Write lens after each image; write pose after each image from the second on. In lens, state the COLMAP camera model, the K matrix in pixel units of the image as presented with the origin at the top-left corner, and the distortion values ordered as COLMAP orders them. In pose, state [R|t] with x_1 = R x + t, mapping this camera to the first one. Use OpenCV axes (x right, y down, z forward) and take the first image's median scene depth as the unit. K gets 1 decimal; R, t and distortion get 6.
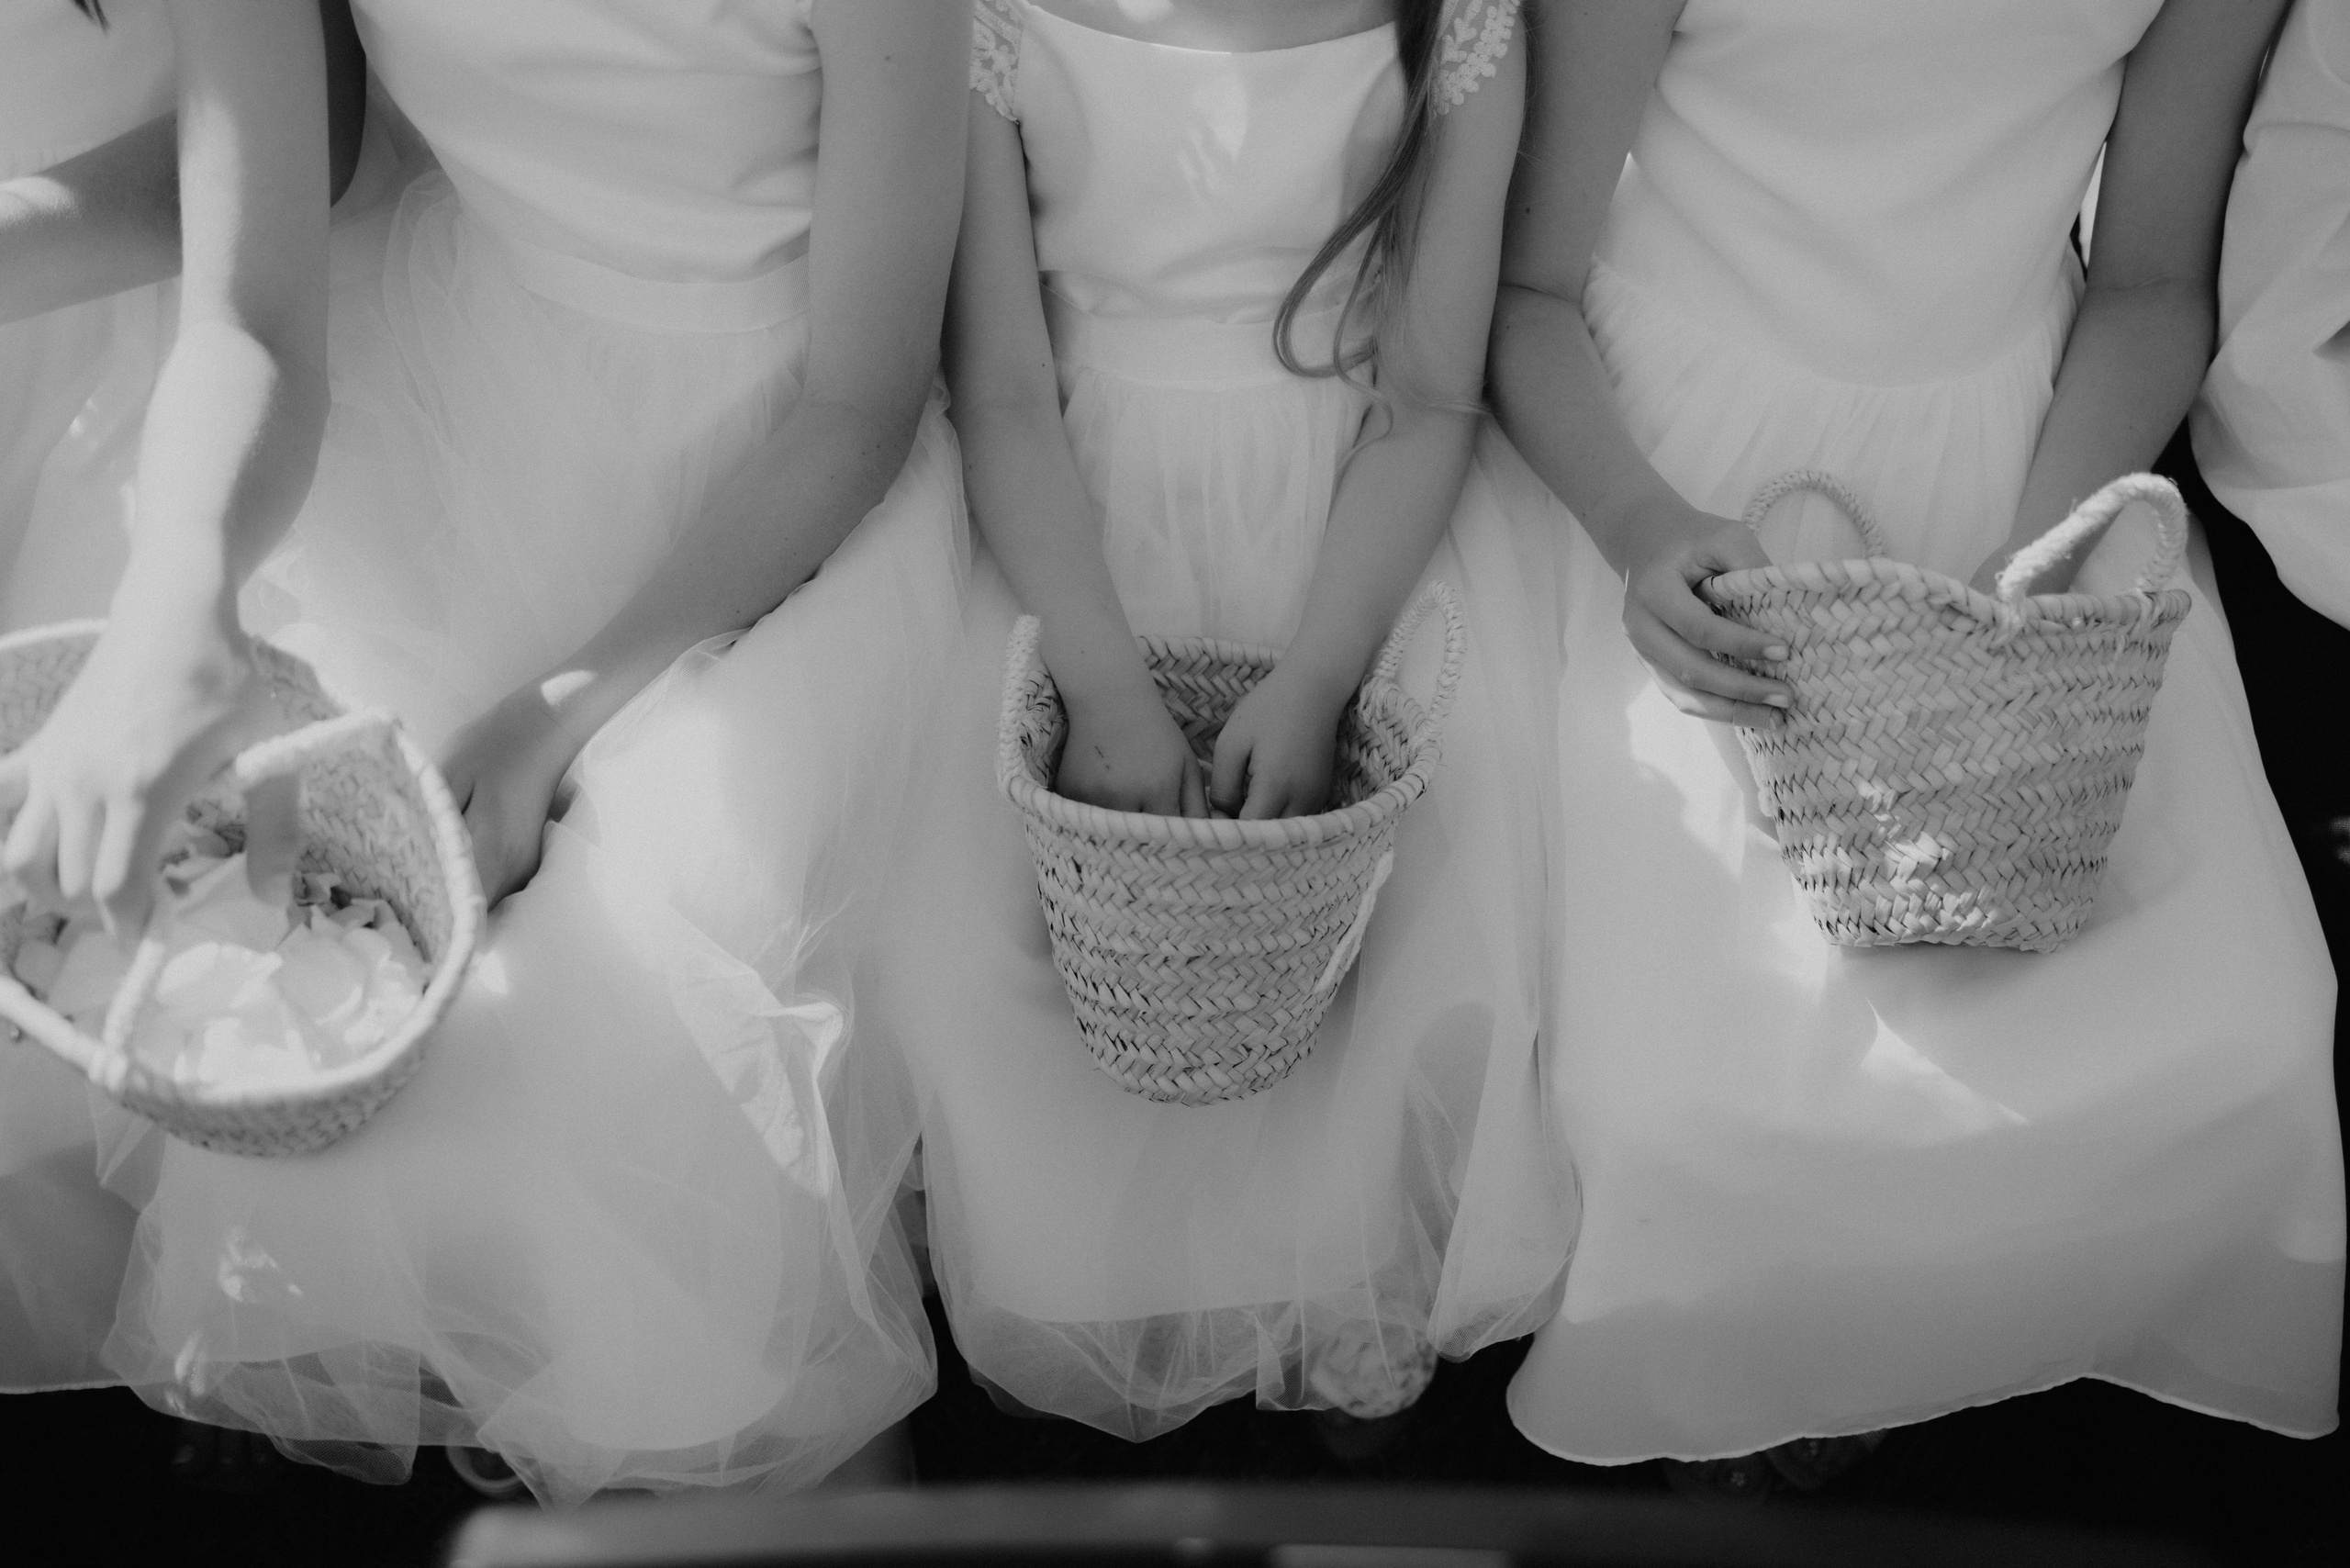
lens RADIAL K [[2571.5, 0, 1175.0], [0, 2571.5, 784.0], [0, 0, 1]] dist [0.020393, -0.029265]
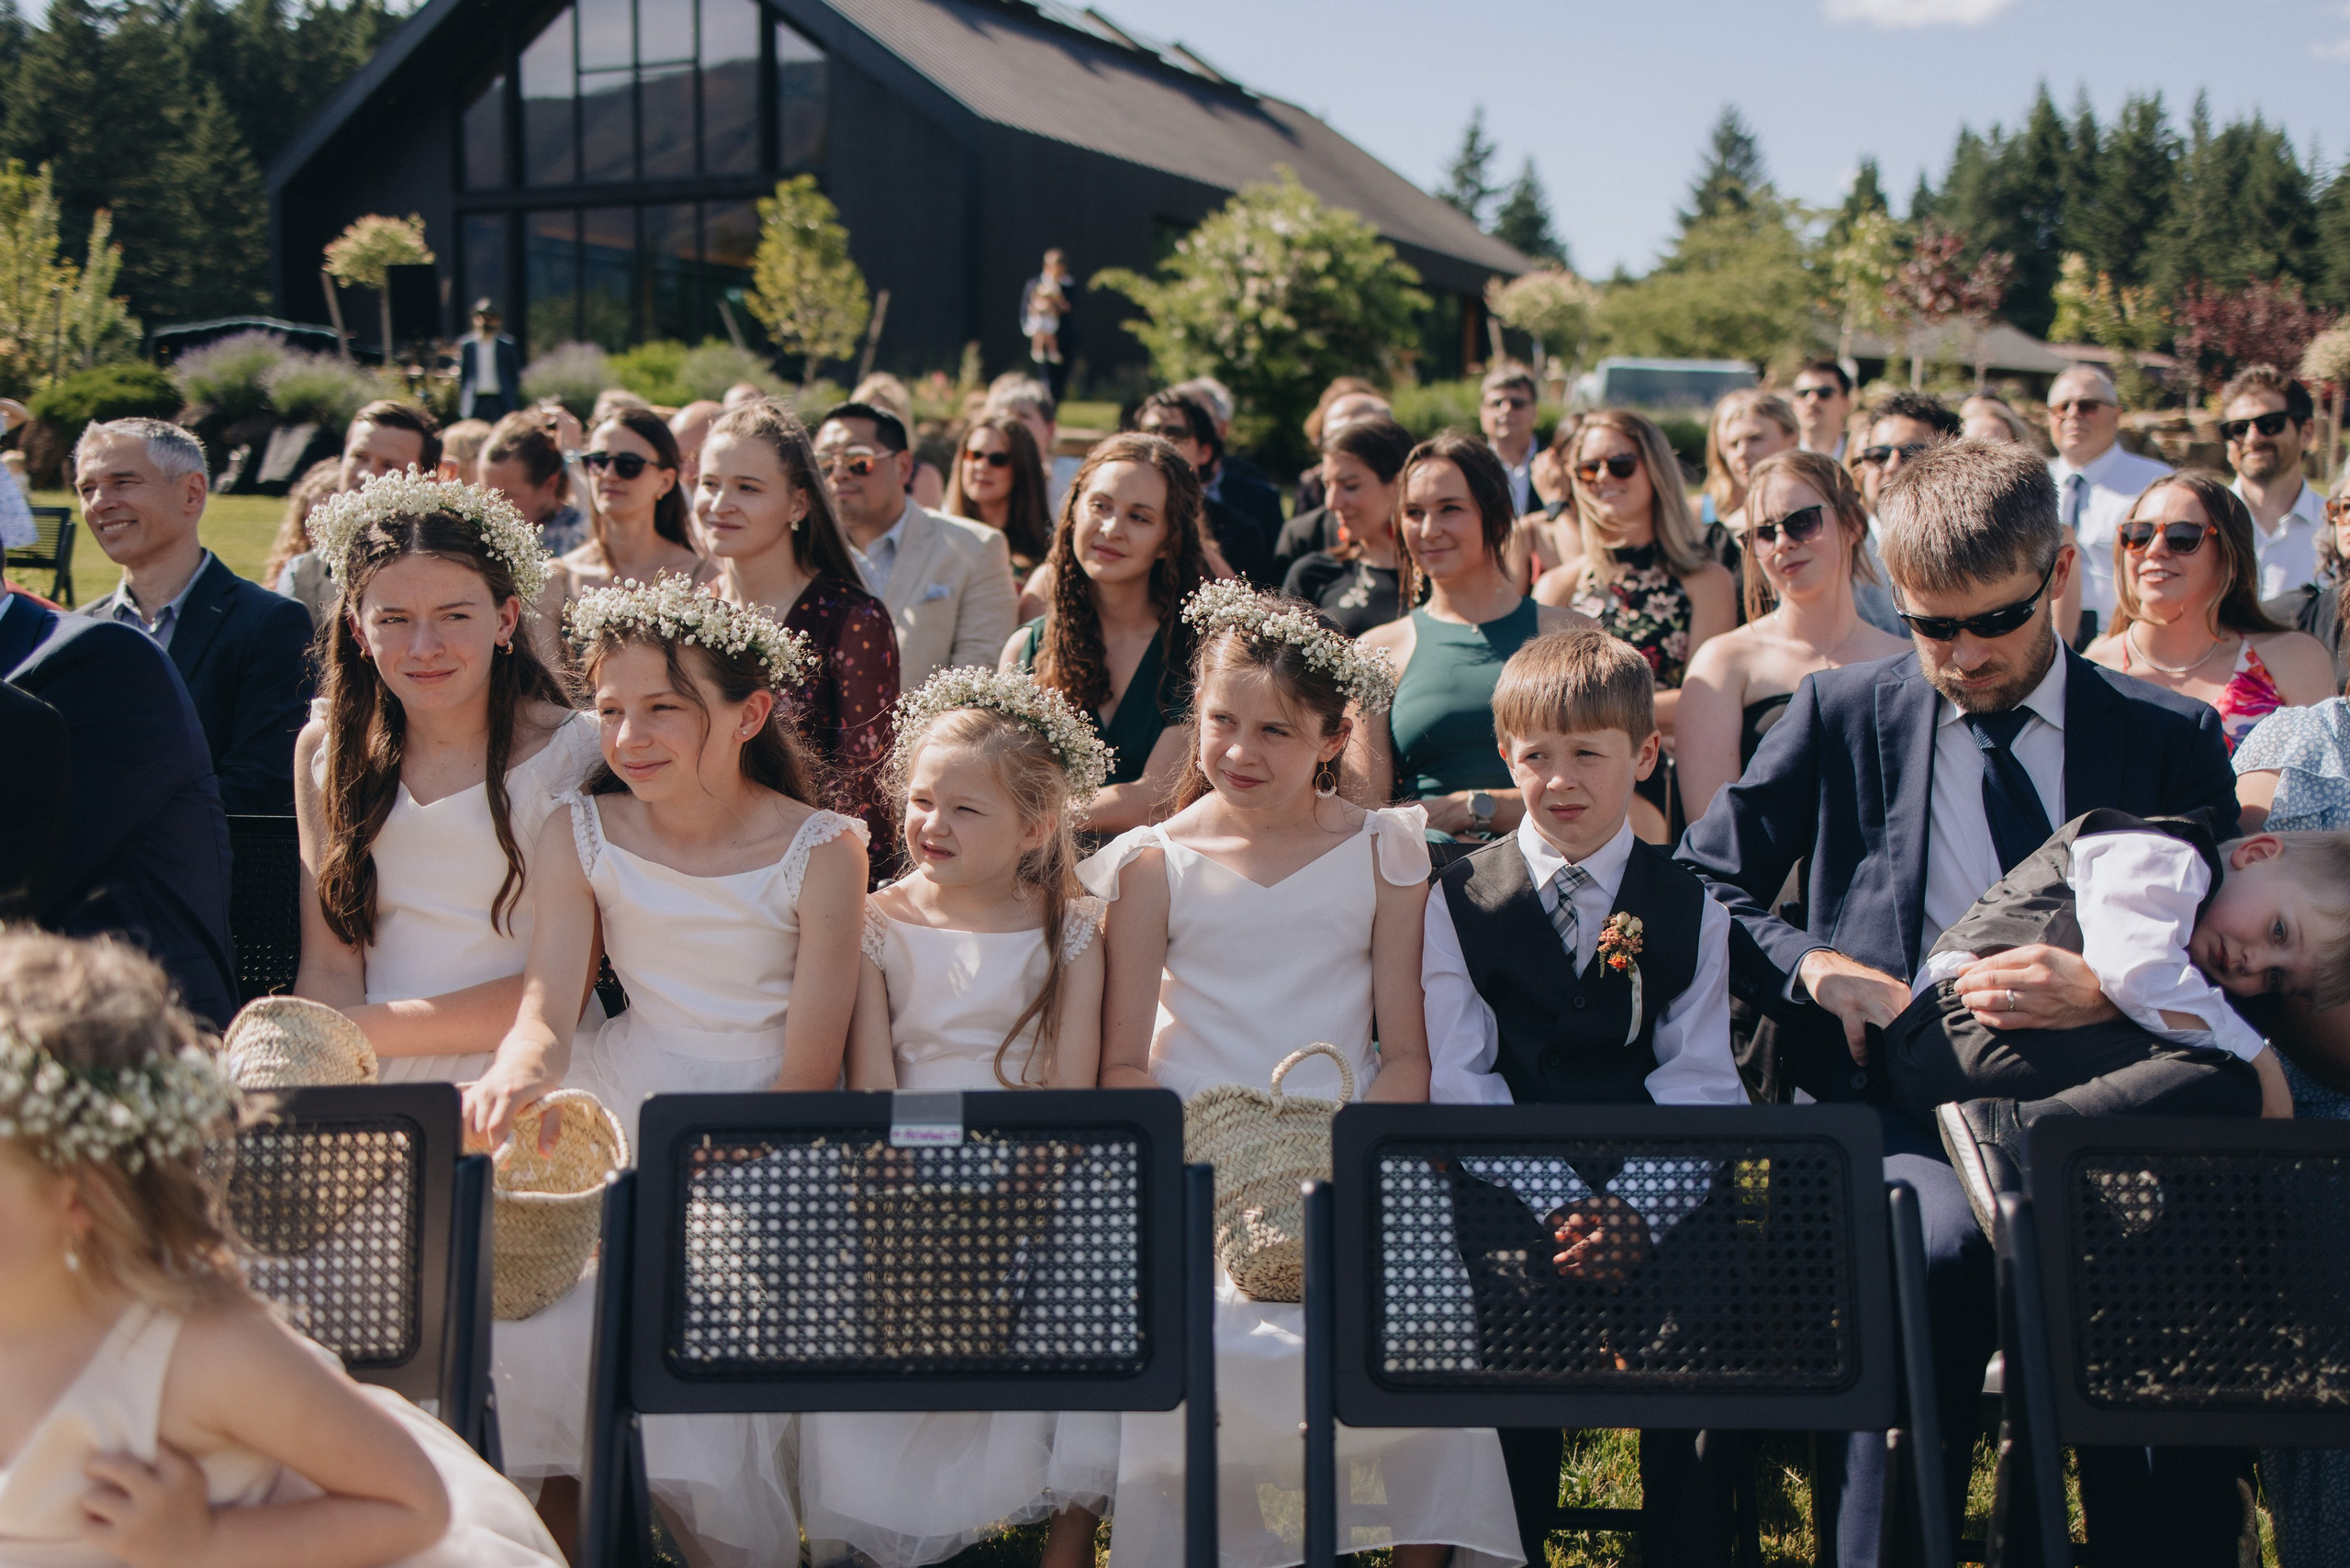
lens RADIAL K [[2571.5, 0, 1175.0], [0, 2571.5, 784.0], [0, 0, 1]] dist [0.020393, -0.029265]
pose [[0.999807, -0.014477, -0.013280, 0.240089], [0.003773, 0.804924, -0.593366, 1.005545], [0.019279, 0.593201, 0.804823, -0.982820]]
